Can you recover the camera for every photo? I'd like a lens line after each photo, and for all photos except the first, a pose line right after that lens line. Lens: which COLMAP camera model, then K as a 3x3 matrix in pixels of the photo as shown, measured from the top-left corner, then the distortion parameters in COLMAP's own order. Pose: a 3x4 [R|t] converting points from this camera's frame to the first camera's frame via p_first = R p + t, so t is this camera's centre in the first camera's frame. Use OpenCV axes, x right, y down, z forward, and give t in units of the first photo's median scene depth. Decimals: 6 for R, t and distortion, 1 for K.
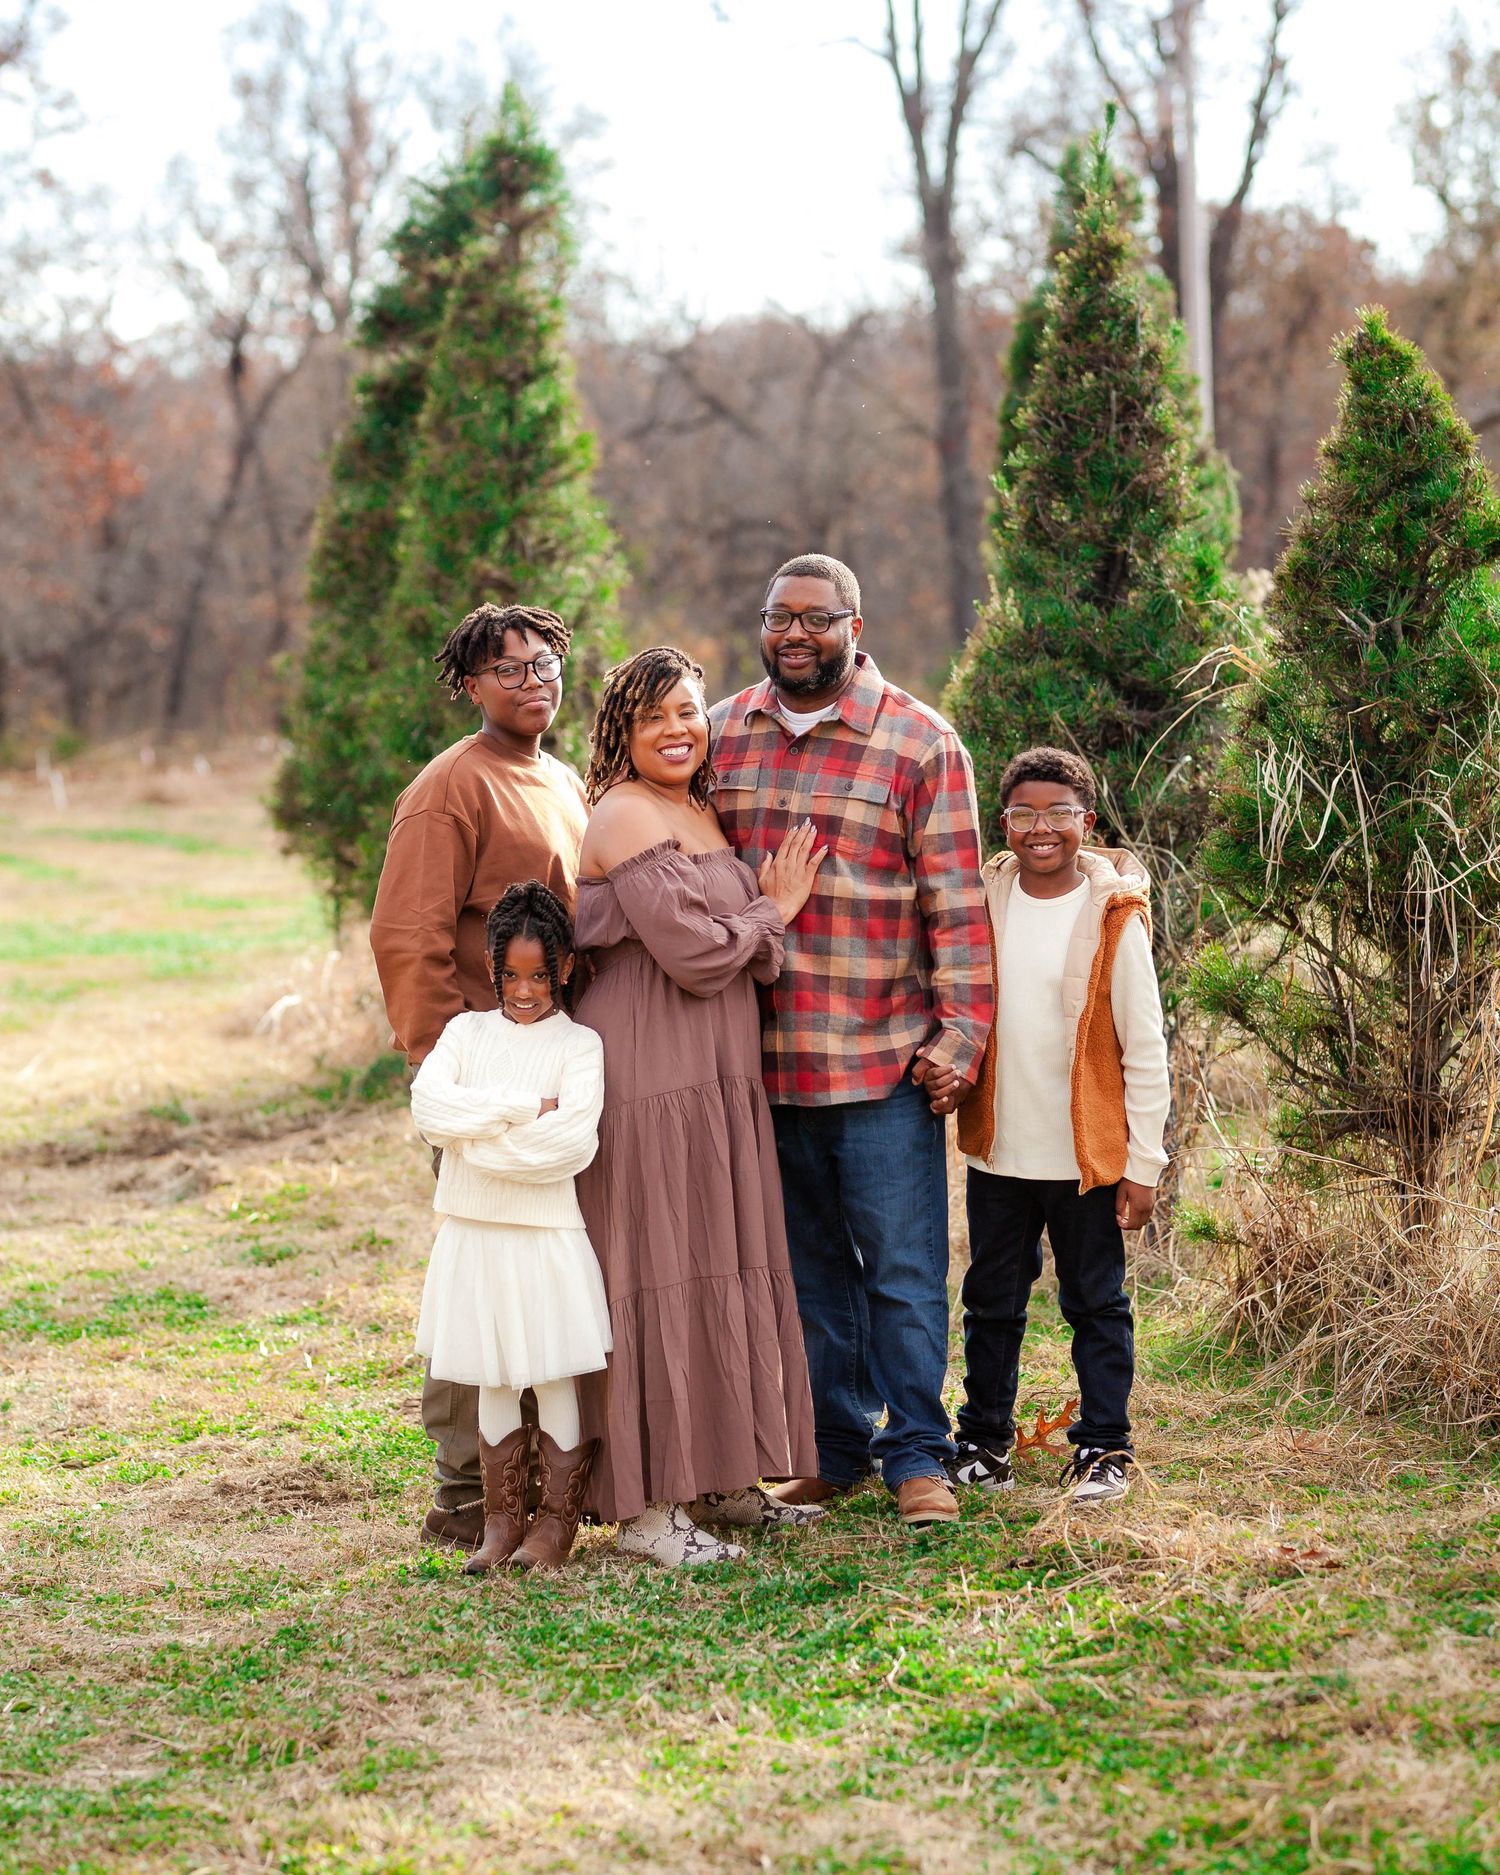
lens RADIAL K [[5196.2, 0, 750.0], [0, 5196.2, 937.5], [0, 0, 1]] dist [-0.029211, 0.373395]
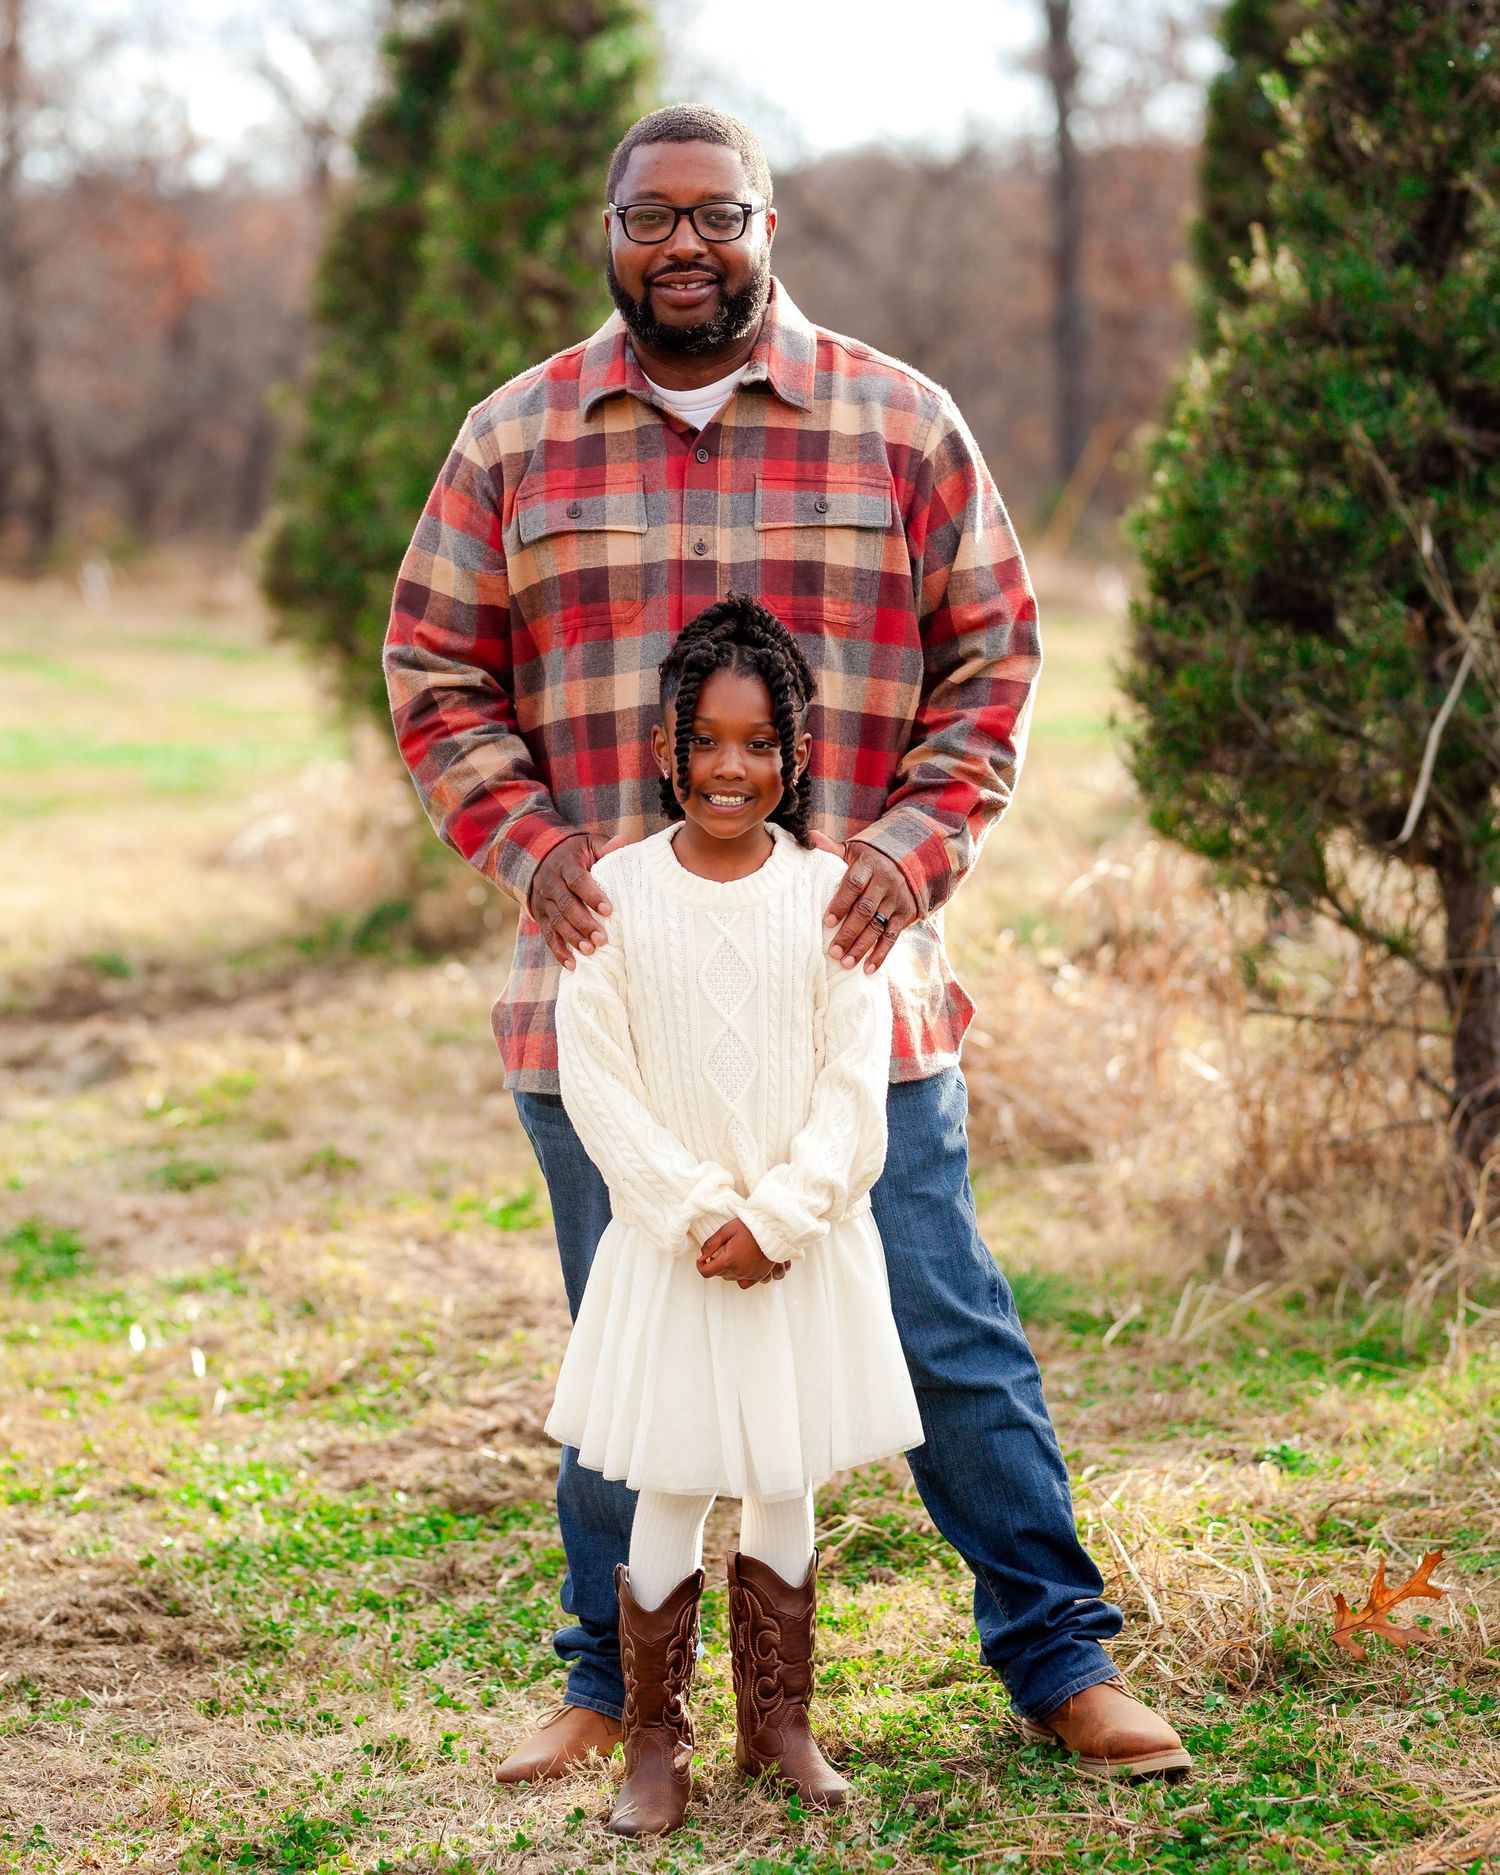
lens RADIAL K [[5196.2, 0, 750.0], [0, 5196.2, 937.5], [0, 0, 1]] dist [-0.029211, 0.373395]
pose [[0.999300, 0.034531, -0.014402, -0.005015], [-0.034081, 0.998958, 0.030360, 0.003380], [0.015435, -0.029848, 0.999435, 0.250110]]
